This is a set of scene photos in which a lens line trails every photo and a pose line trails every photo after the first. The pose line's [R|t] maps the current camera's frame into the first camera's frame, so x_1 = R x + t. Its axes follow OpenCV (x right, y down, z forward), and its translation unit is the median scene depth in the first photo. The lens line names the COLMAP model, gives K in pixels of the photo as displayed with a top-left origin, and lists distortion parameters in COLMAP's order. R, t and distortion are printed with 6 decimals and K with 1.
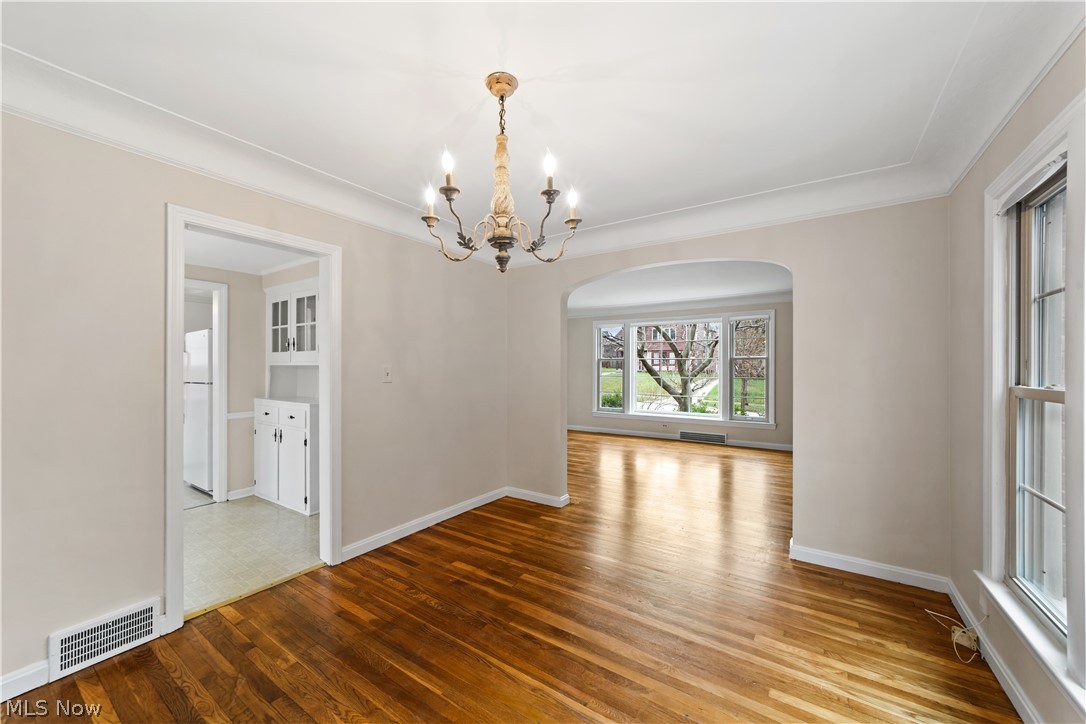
lens RADIAL K [[420.7, 0, 539.5], [0, 420.7, 360.6], [0, 0, 1]] dist [-0.010116, 0.007123]
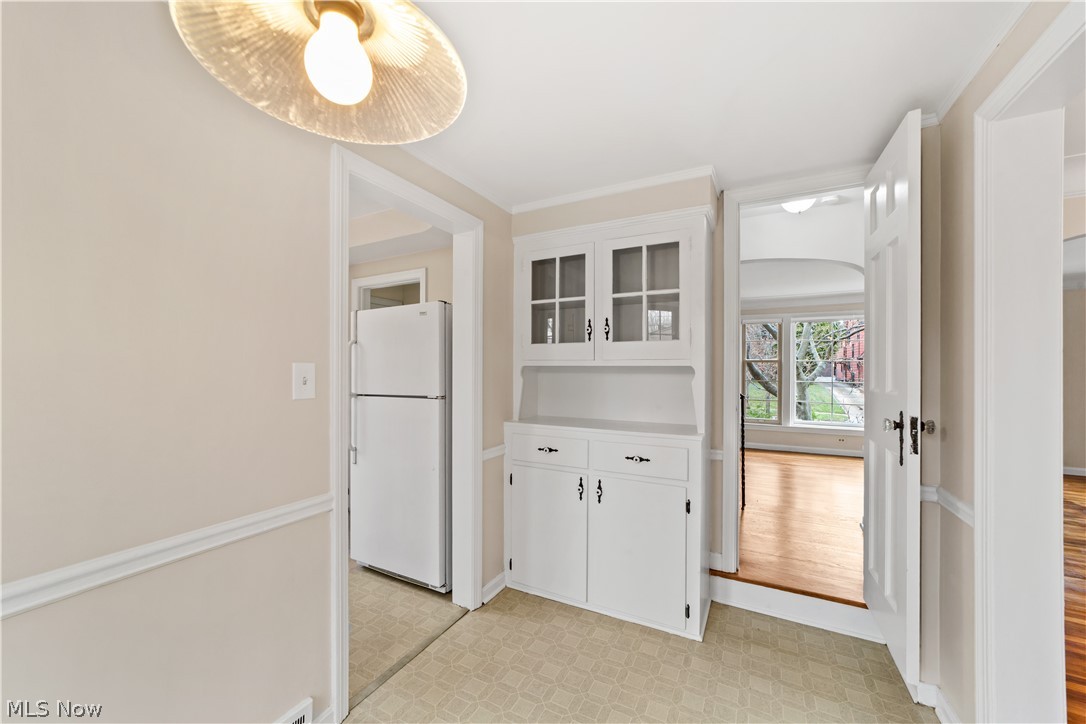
lens RADIAL K [[413.9, 0, 543.0], [0, 413.9, 369.9], [0, 0, 1]] dist [-0.013246, 0.006801]
pose [[0.994109, -0.001212, 0.108375, -0.682335], [-0.000368, 0.999894, 0.014551, 0.007666], [-0.108381, -0.014506, 0.994004, 0.413944]]
